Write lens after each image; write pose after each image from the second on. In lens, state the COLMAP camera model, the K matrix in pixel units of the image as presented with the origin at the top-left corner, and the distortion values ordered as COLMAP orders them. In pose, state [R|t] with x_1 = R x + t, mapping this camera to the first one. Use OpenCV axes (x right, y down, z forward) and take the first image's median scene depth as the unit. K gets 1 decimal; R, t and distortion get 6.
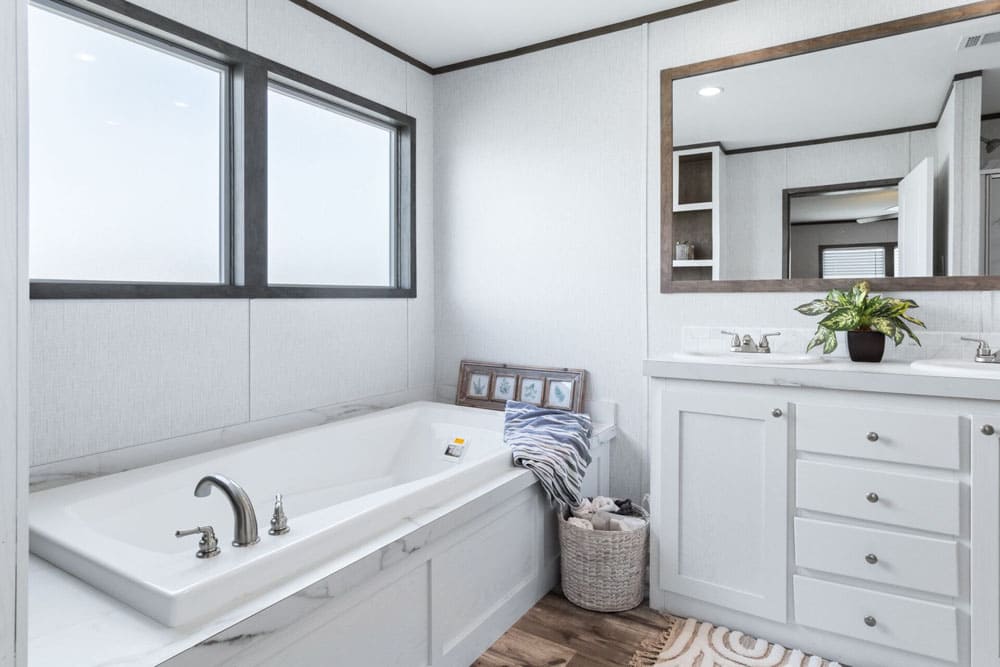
lens RADIAL K [[578.6, 0, 498.3], [0, 578.6, 302.0], [0, 0, 1]] dist [0.001537, 0.000399]
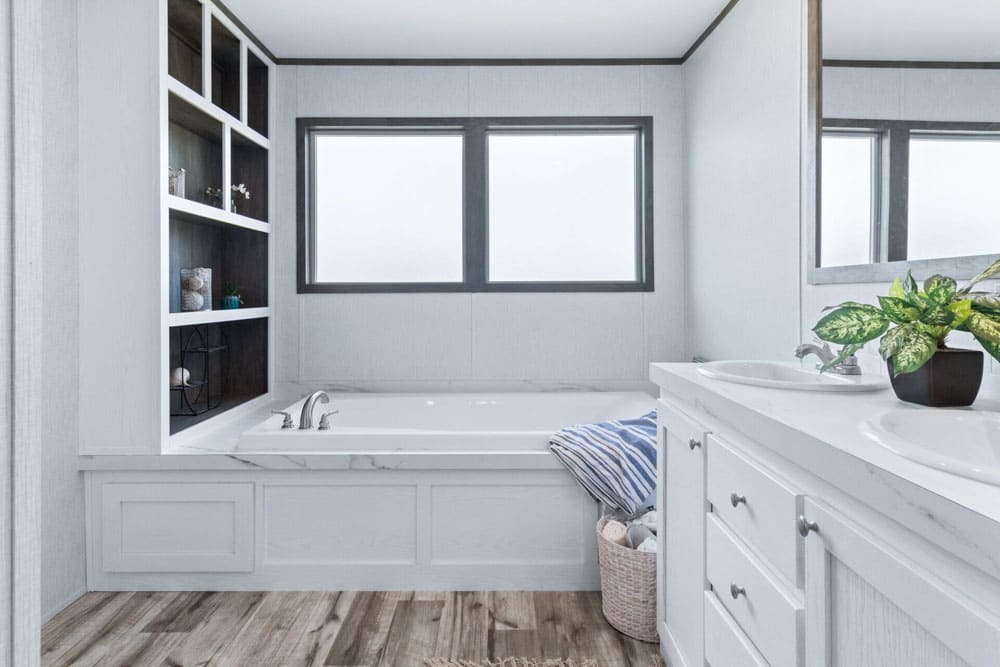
lens RADIAL K [[579.2, 0, 499.0], [0, 579.2, 292.7], [0, 0, 1]] dist [0.000320, 0.000157]
pose [[0.533246, -0.000447, -0.845960, 0.884353], [-0.002866, 0.999993, -0.002335, -0.002451], [0.845955, 0.003670, 0.533241, 0.343336]]
